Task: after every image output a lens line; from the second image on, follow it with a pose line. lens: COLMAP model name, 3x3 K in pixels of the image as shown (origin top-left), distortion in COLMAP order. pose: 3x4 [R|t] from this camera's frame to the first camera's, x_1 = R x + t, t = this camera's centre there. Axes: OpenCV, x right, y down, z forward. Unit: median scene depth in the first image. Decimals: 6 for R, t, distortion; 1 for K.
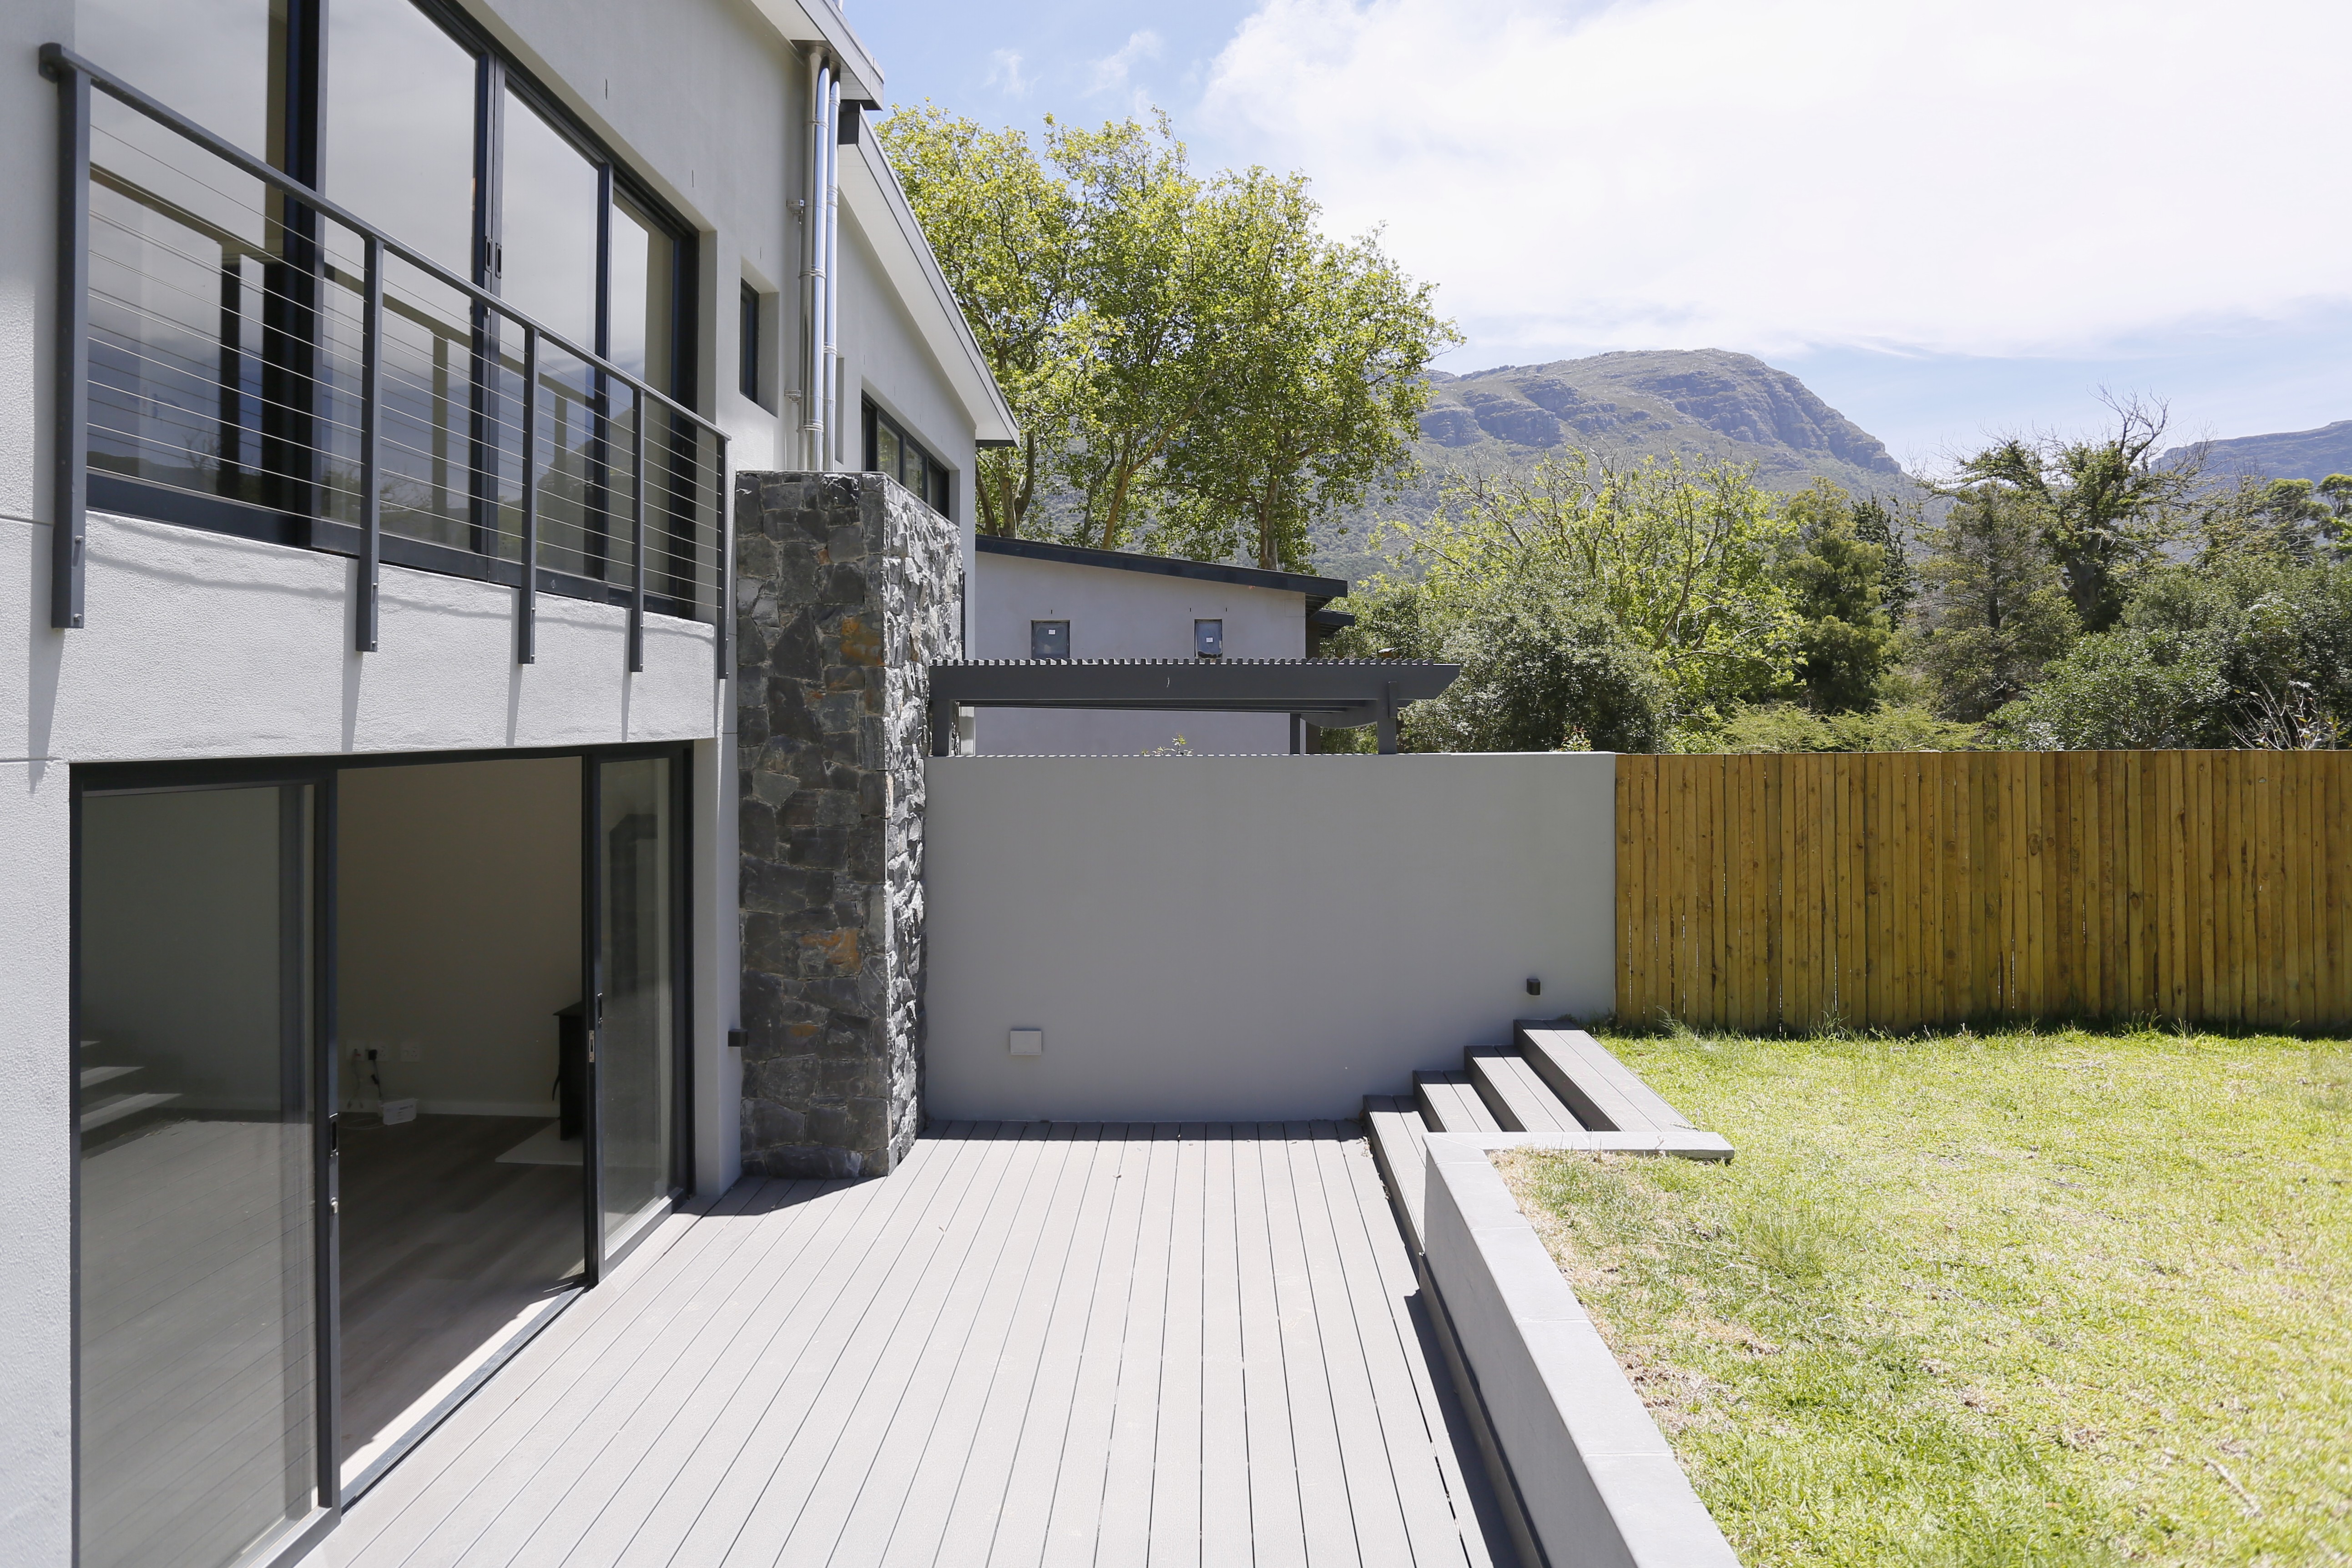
lens RADIAL K [[1280.6, 0, 1168.7], [0, 1280.6, 705.1], [0, 0, 1]] dist [-0.071954, 0.043435]
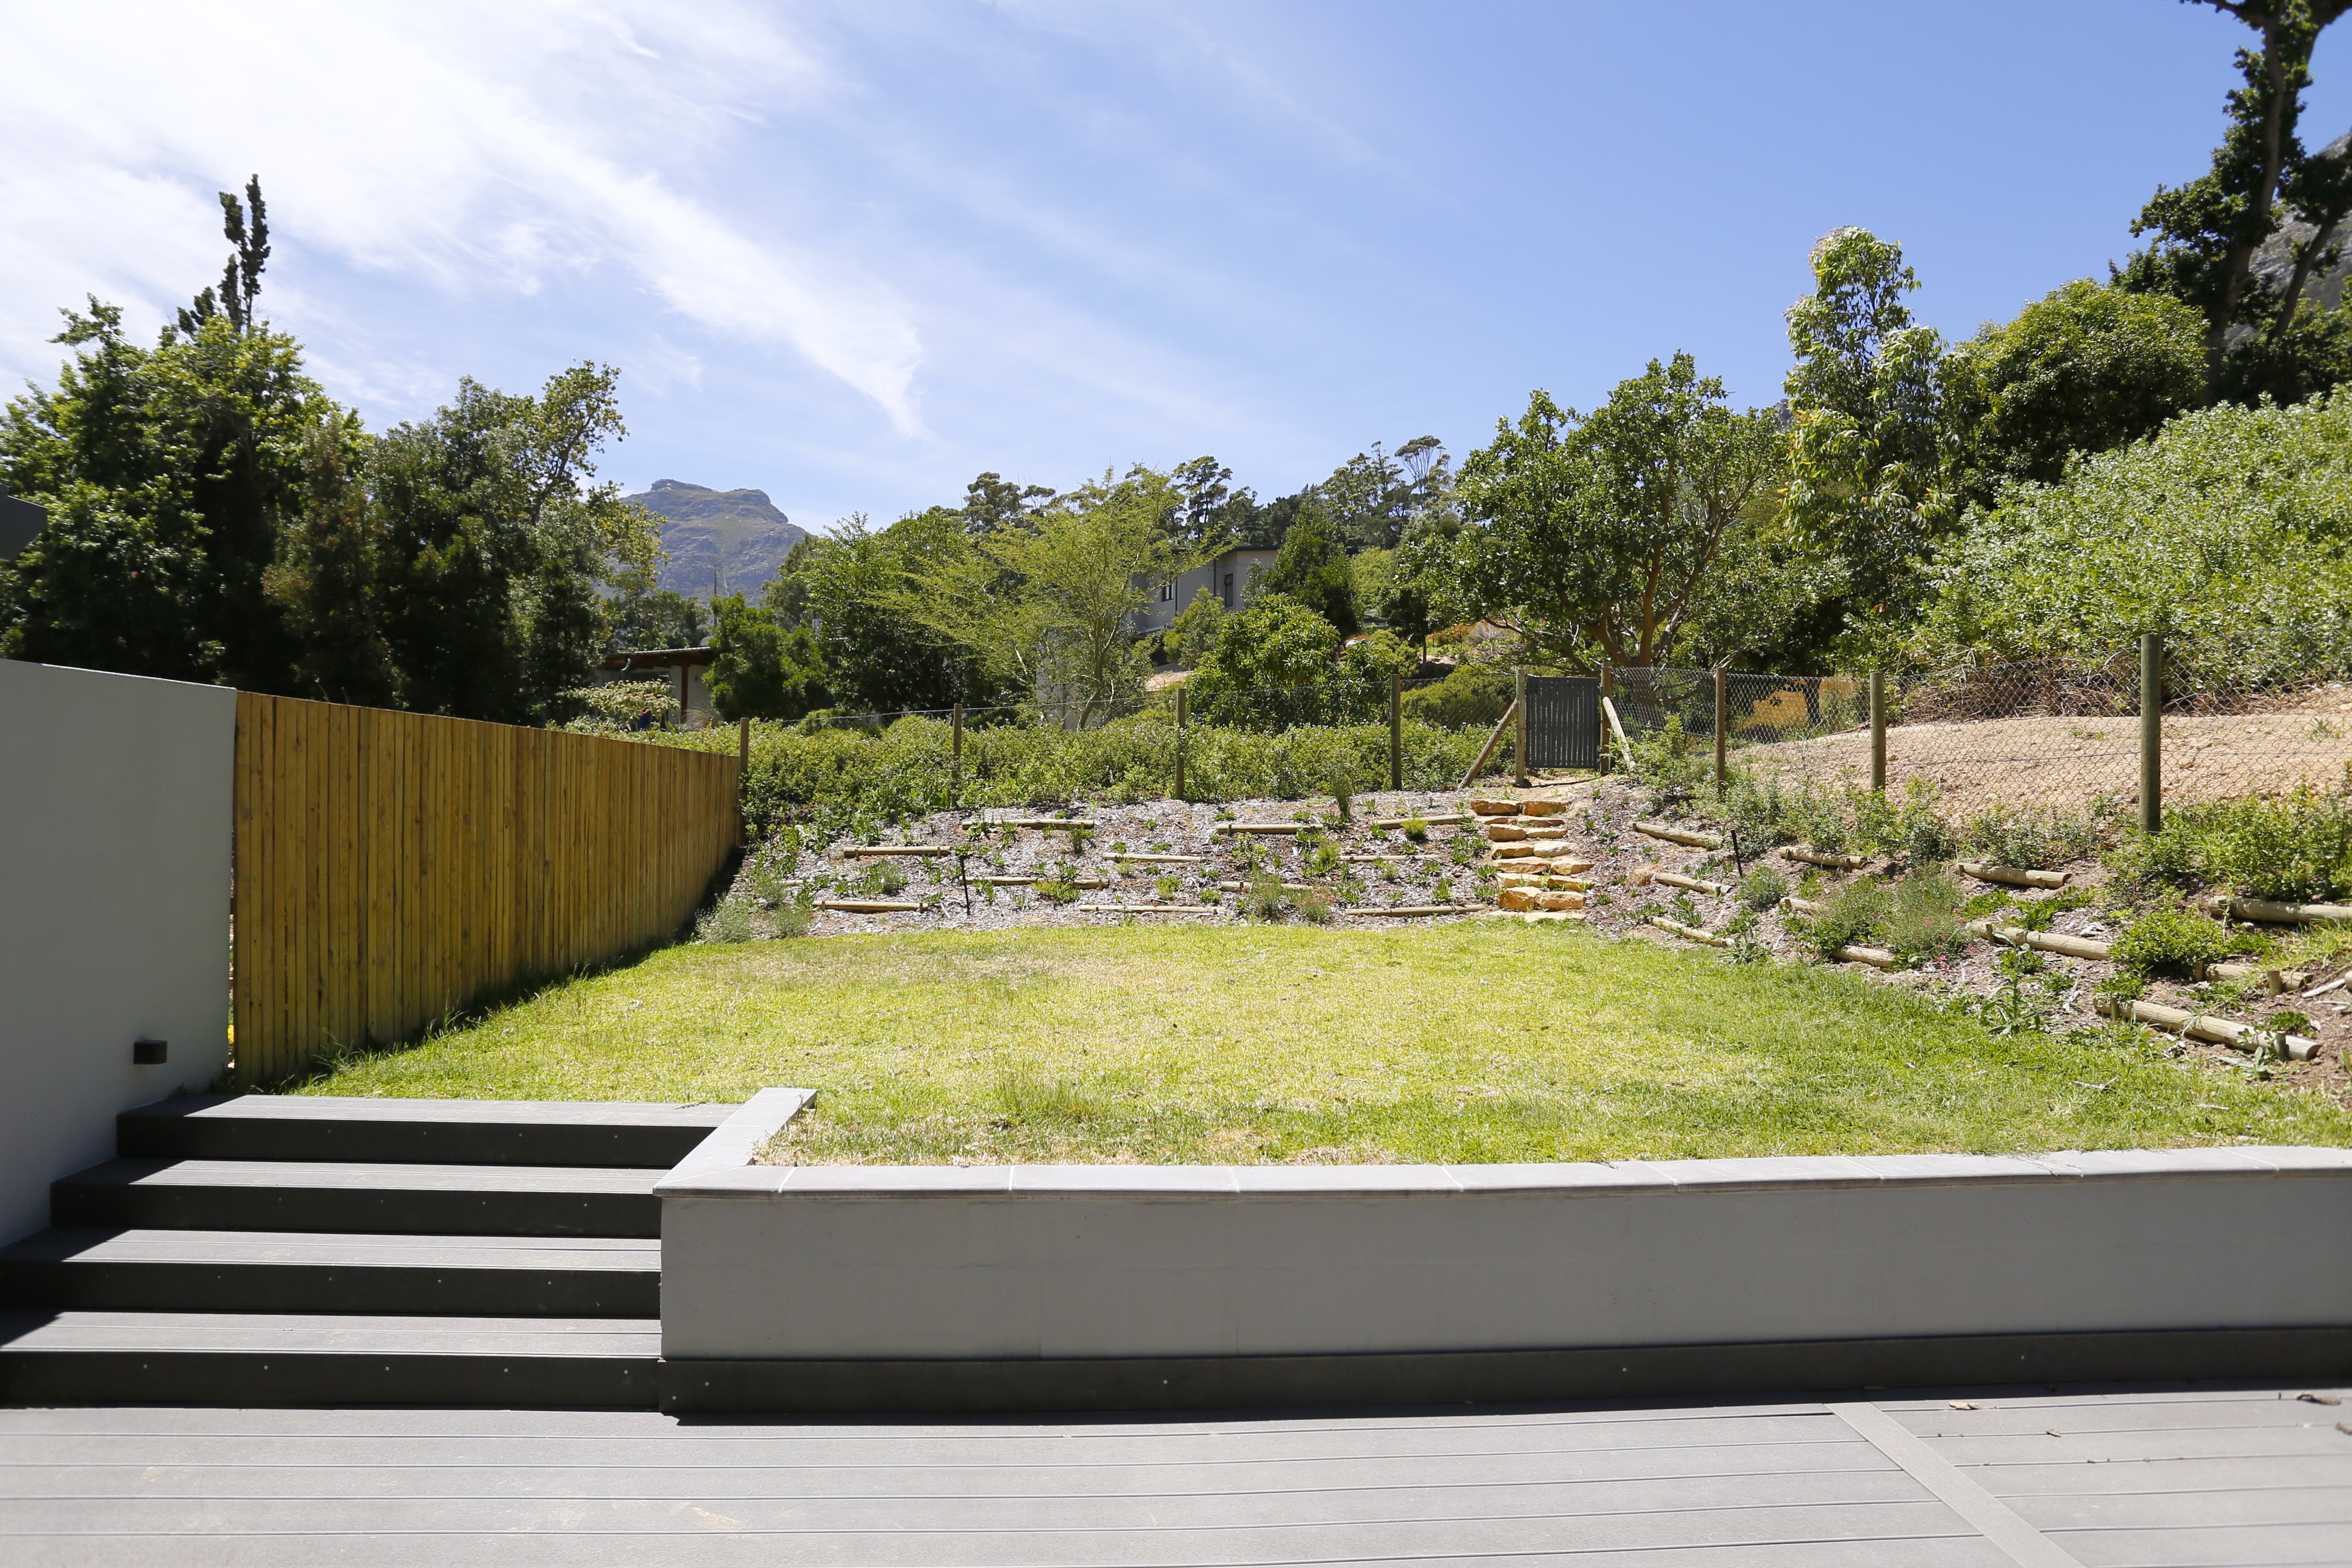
lens RADIAL K [[1267.9, 0, 1134.2], [0, 1267.9, 772.6], [0, 0, 1]] dist [-0.091236, 0.065645]
pose [[-0.086808, 0.025207, 0.995906, -0.452247], [-0.018723, 0.999462, -0.026929, 0.118108], [-0.996049, -0.020984, -0.086289, 0.737070]]
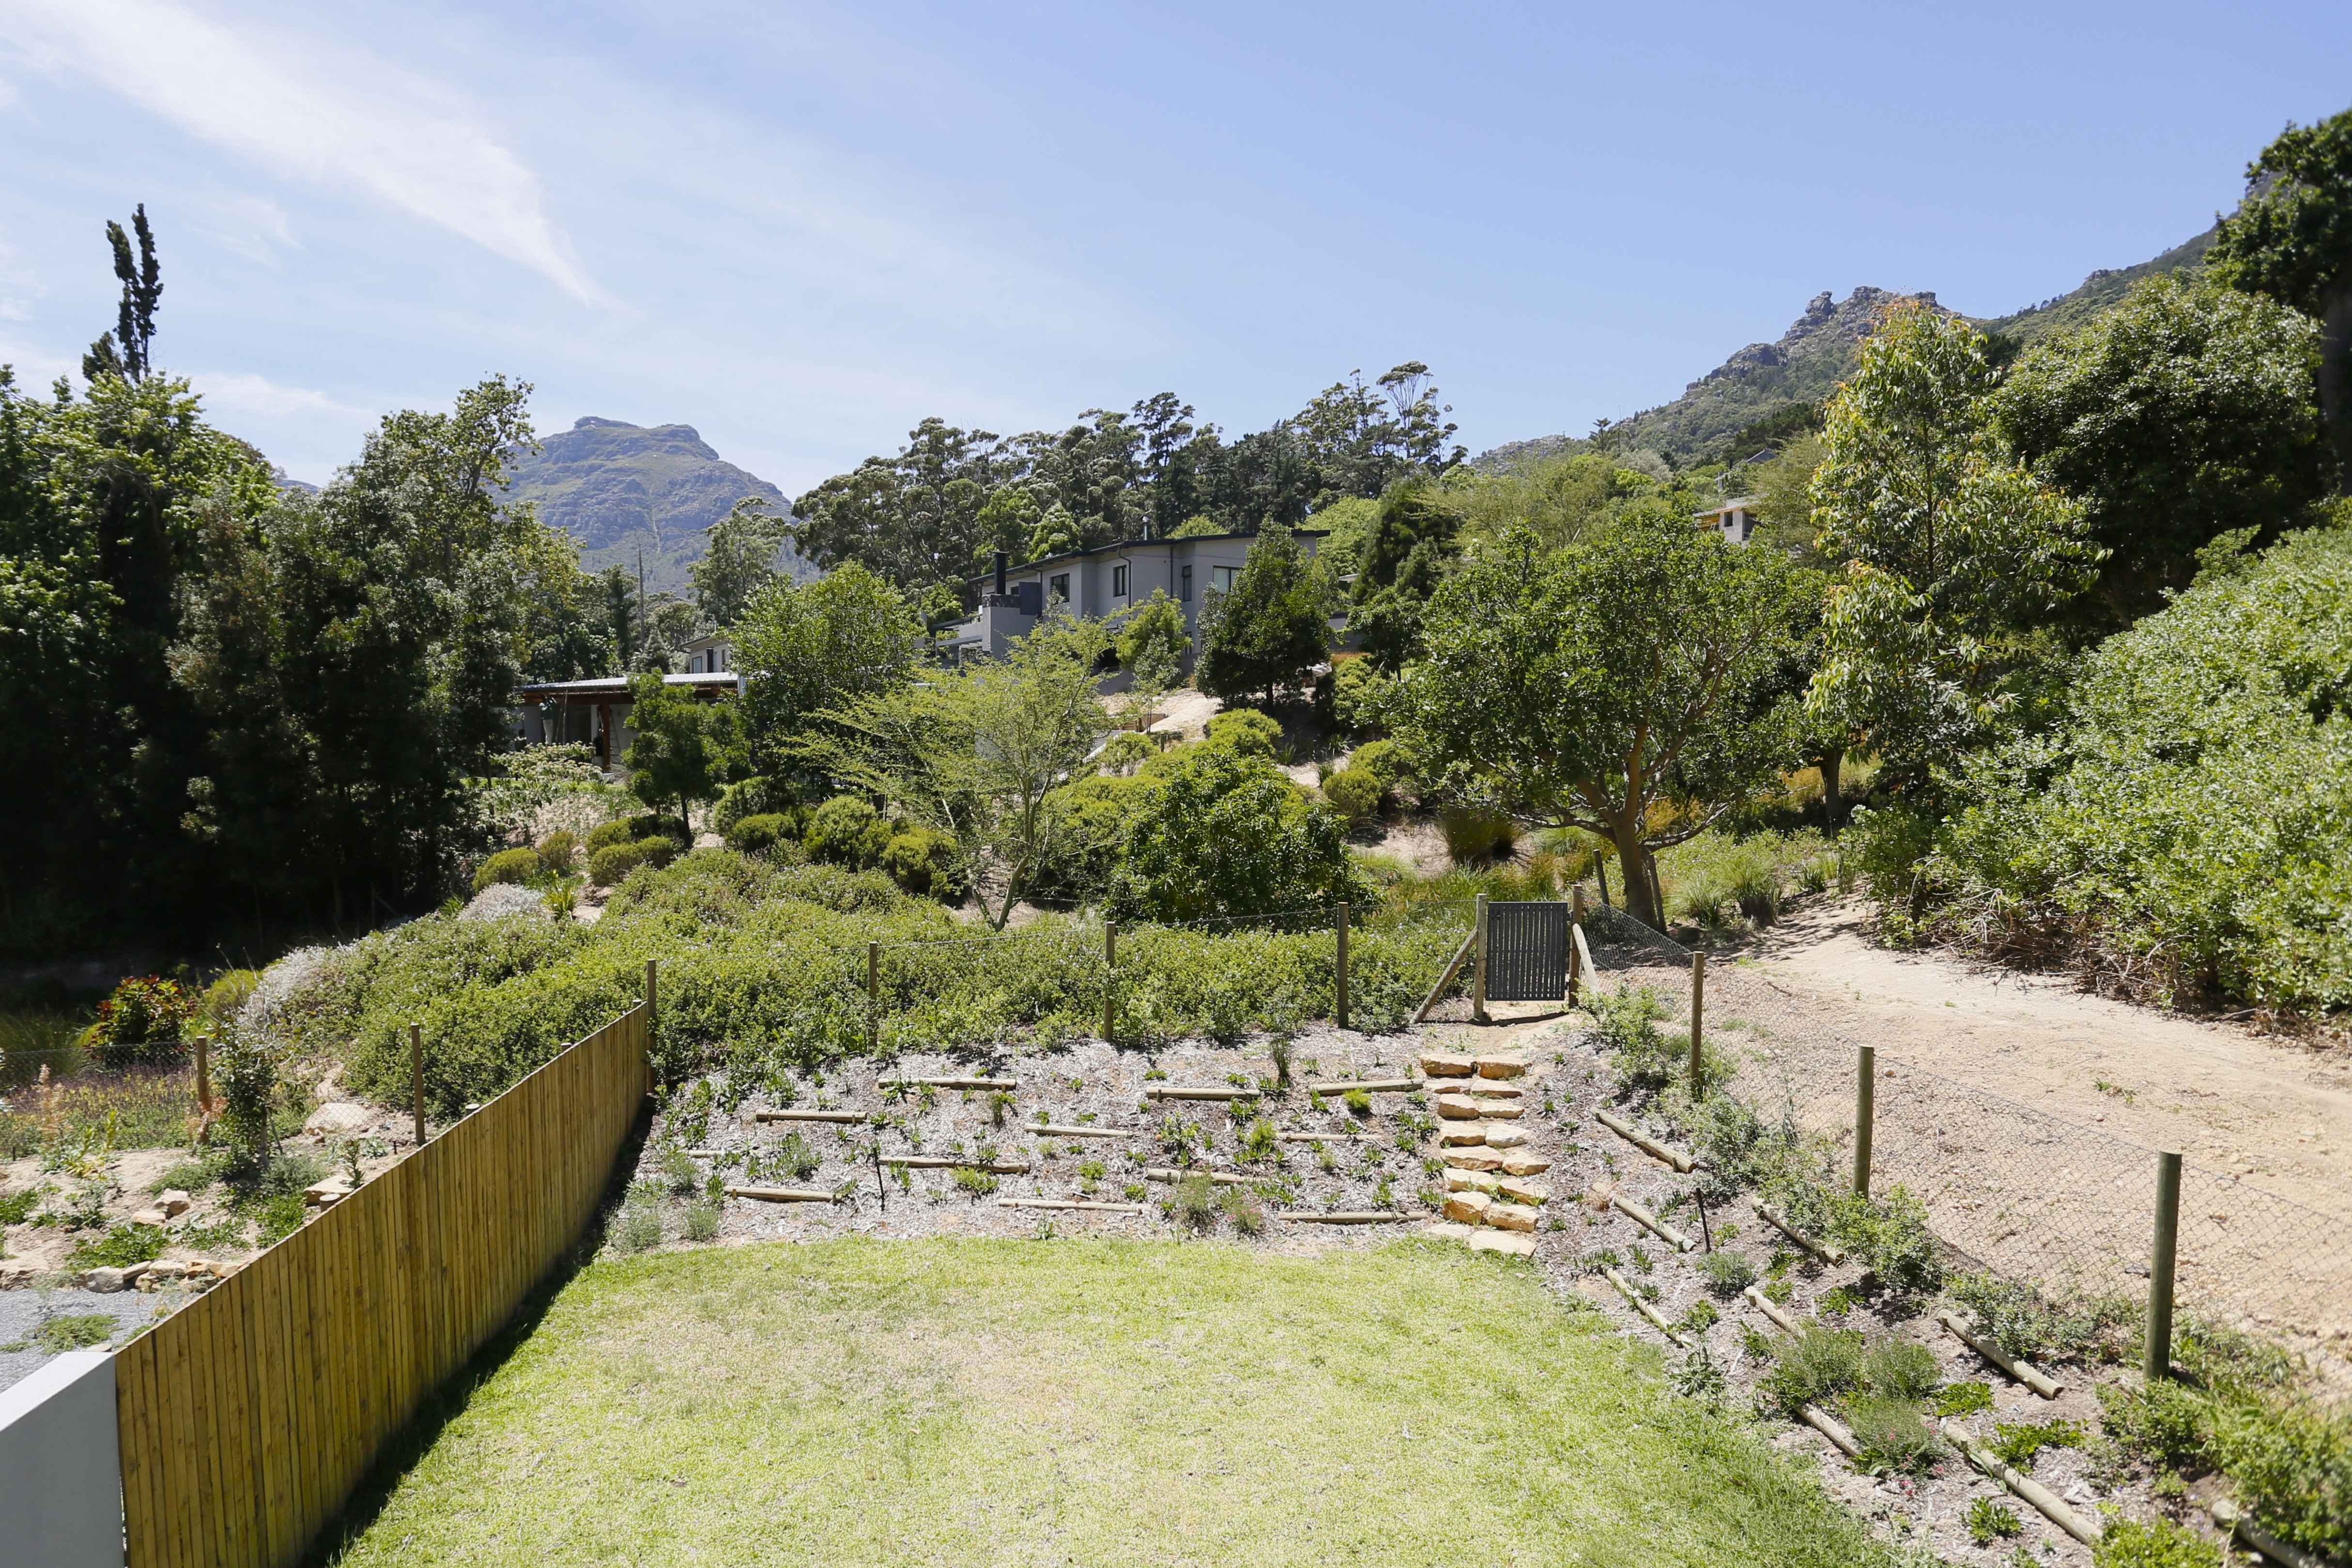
lens RADIAL K [[1345.5, 0, 997.8], [0, 1345.5, 833.4], [0, 0, 1]] dist [-0.080565, 0.041777]
pose [[-0.017120, -0.064690, 0.997759, -0.430596], [-0.010879, 0.997858, 0.064510, -0.385442], [-0.999794, -0.009751, -0.017787, 0.690310]]
